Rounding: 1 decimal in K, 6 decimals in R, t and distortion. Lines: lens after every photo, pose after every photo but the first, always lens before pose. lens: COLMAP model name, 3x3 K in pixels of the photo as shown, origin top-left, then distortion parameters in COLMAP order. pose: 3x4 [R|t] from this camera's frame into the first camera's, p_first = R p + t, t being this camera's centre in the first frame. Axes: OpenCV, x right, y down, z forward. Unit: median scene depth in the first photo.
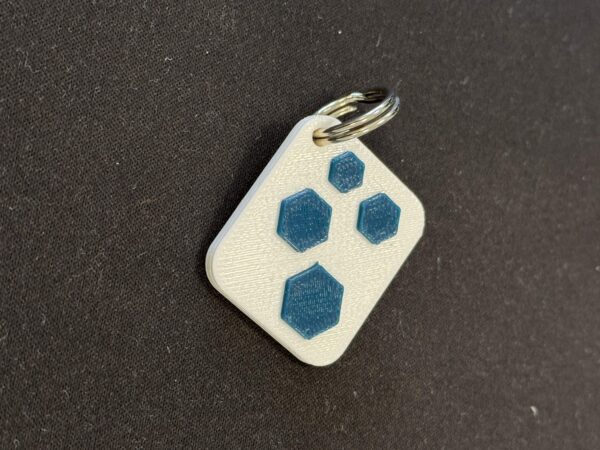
lens RADIAL K [[1366.5, 0, 300.0], [0, 1366.5, 225.0], [0, 0, 1]] dist [0.092836, 0.258324]
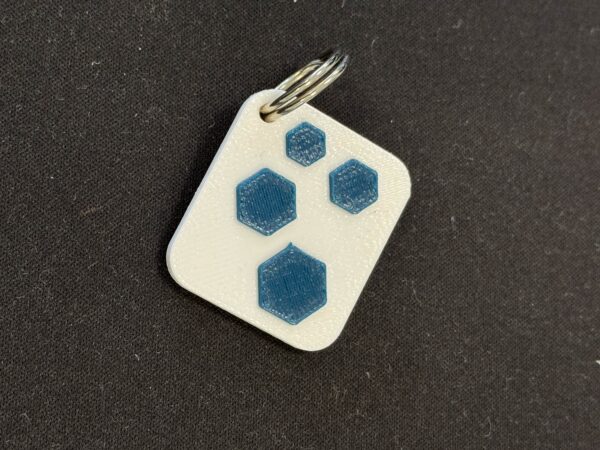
lens RADIAL K [[1366.5, 0, 300.0], [0, 1366.5, 225.0], [0, 0, 1]] dist [0.092836, 0.258324]
pose [[0.956952, -0.170015, -0.235239, 0.240959], [0.167488, 0.985392, -0.030833, 0.044726], [0.237045, -0.009894, 0.971448, 0.079386]]
